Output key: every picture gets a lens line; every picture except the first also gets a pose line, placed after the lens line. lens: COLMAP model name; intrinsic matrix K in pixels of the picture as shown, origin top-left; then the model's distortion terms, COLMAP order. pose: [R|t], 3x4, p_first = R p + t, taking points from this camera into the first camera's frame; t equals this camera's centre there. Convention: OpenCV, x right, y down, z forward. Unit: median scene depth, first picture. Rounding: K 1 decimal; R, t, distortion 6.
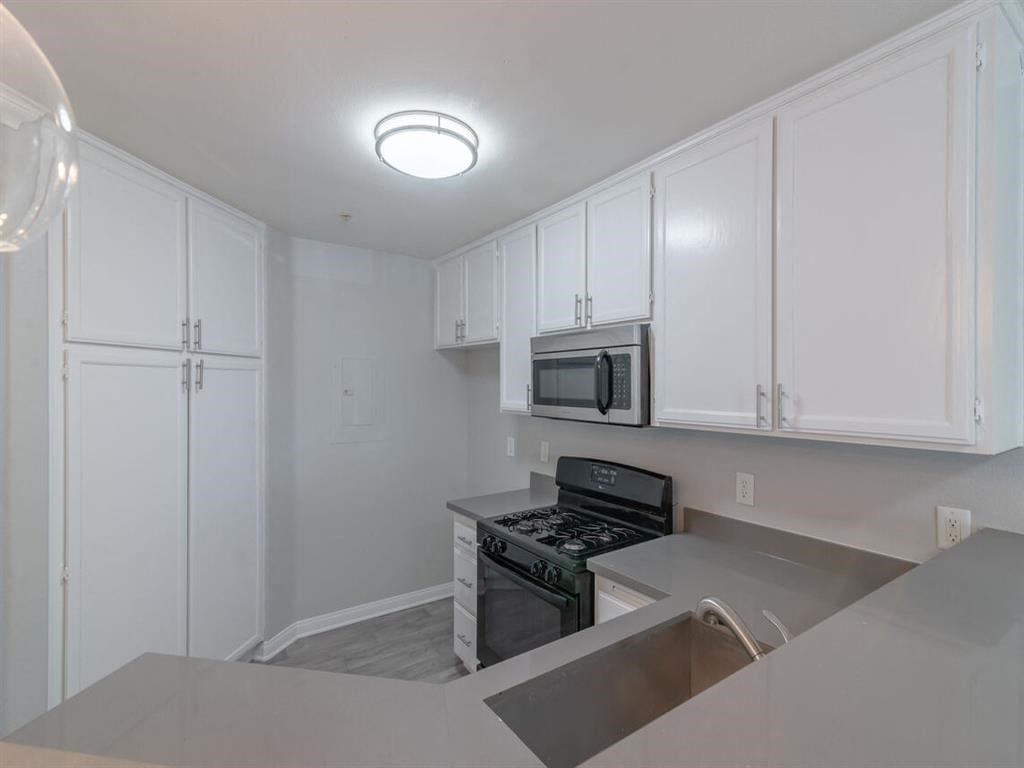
lens RADIAL K [[457.5, 0, 522.6], [0, 457.5, 391.3], [0, 0, 1]] dist [0.011062, 0.000479]
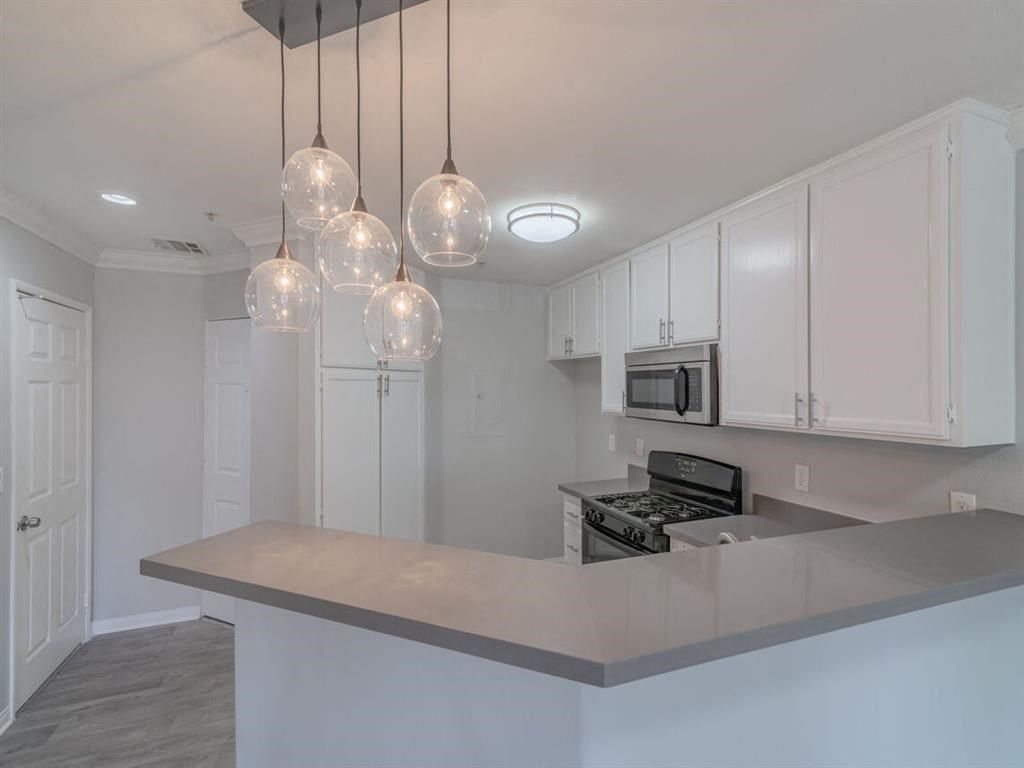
lens RADIAL K [[466.8, 0, 514.8], [0, 466.8, 390.3], [0, 0, 1]] dist [0.001030, -0.000177]
pose [[0.966878, -0.004370, -0.255203, 0.062834], [0.003167, 0.999982, -0.005124, -0.013868], [0.255220, 0.004146, 0.966874, -0.358362]]
